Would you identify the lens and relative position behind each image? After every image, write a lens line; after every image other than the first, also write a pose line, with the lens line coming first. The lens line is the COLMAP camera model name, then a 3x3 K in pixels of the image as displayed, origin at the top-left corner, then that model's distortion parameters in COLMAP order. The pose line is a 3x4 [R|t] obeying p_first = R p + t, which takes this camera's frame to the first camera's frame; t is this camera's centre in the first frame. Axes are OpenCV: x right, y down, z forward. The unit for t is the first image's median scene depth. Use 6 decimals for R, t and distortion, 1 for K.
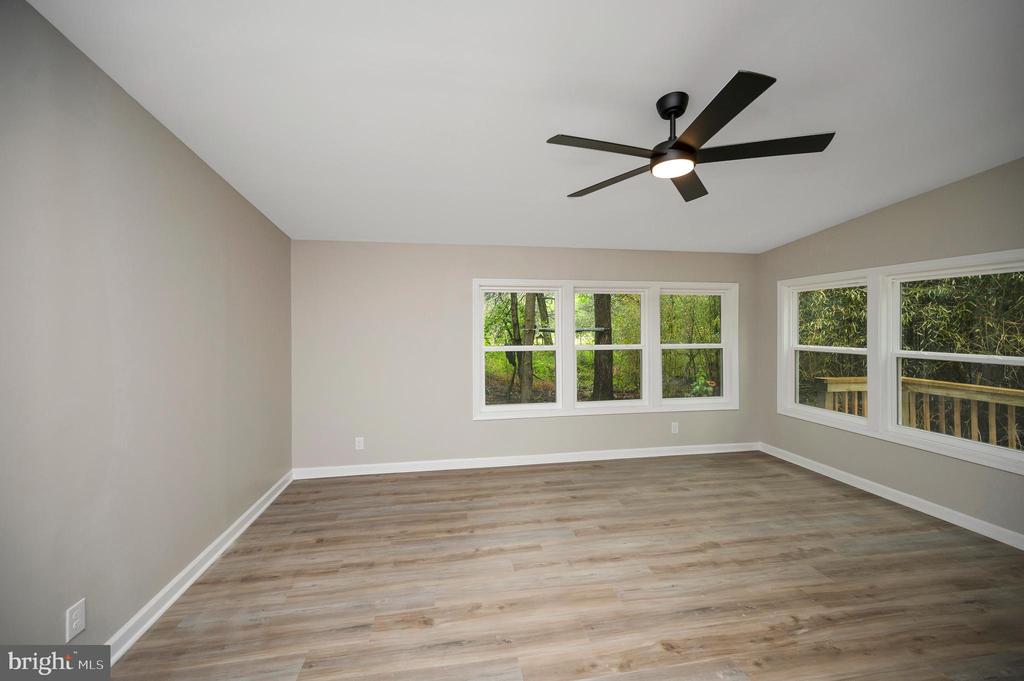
lens RADIAL K [[412.5, 0, 517.6], [0, 412.5, 334.4], [0, 0, 1]] dist [0.001668, 0.000120]
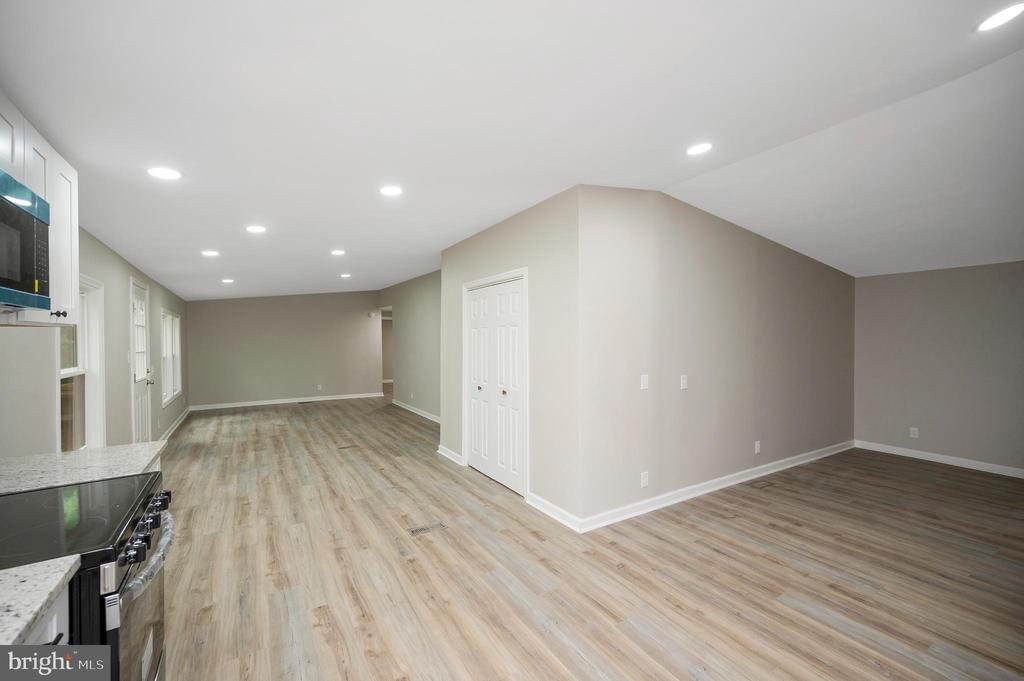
lens RADIAL K [[429.6, 0, 525.3], [0, 429.6, 340.8], [0, 0, 1]] dist [0.008374, -0.000379]
pose [[0.383629, 0.009630, -0.923437, 0.561380], [-0.012511, 0.999908, 0.005230, -0.011612], [0.923403, 0.009547, 0.383714, -0.899048]]
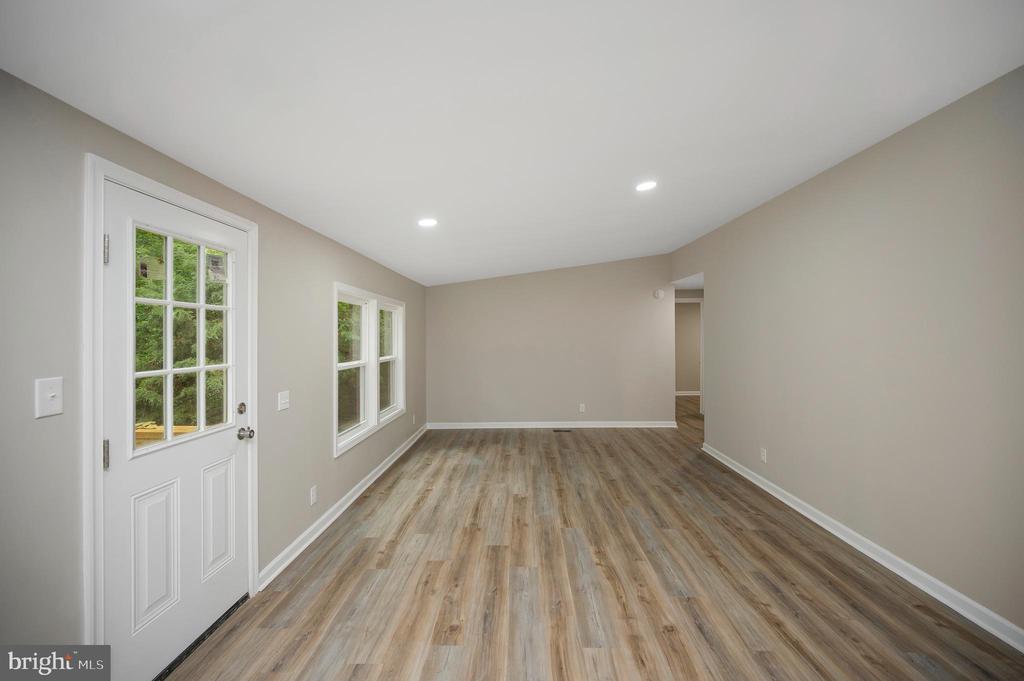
lens RADIAL K [[419.1, 0, 509.5], [0, 419.1, 379.7], [0, 0, 1]] dist [0.000026, 0.000018]
pose [[-0.210645, 0.109881, -0.971368, -1.162832], [-0.004630, 0.993539, 0.113394, 0.001216], [0.977552, 0.028383, -0.208775, -1.020522]]
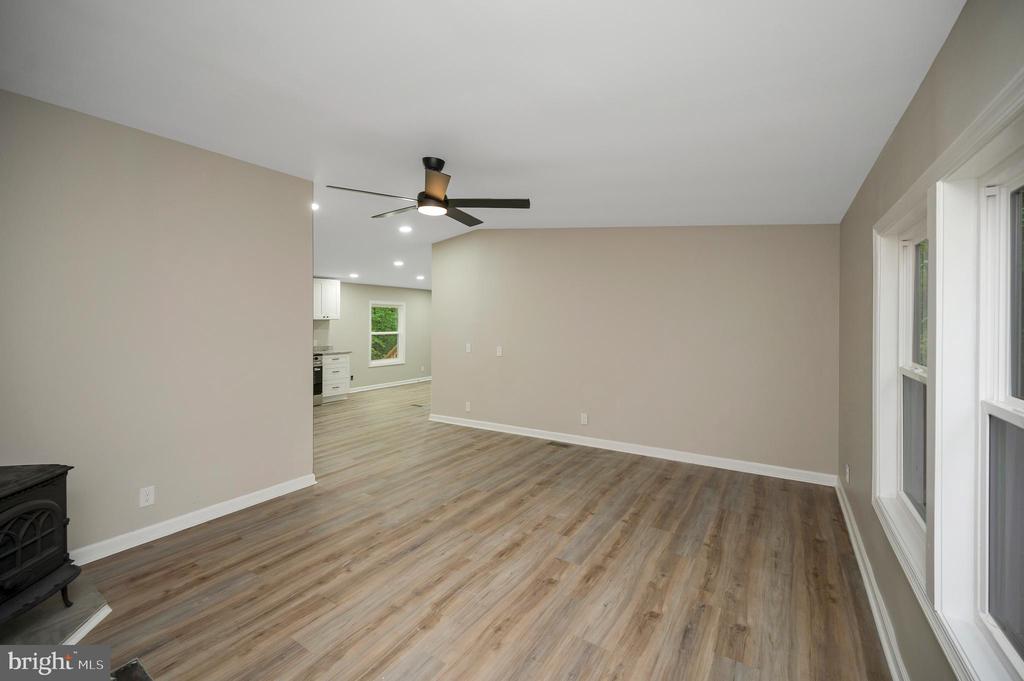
lens RADIAL K [[412.5, 0, 517.6], [0, 412.5, 334.4], [0, 0, 1]] dist [0.001668, 0.000120]
pose [[-0.672970, 0.033093, -0.738929, 0.869021], [0.000608, 0.999023, 0.044189, -0.044661], [0.739670, 0.029289, -0.672333, 1.554542]]
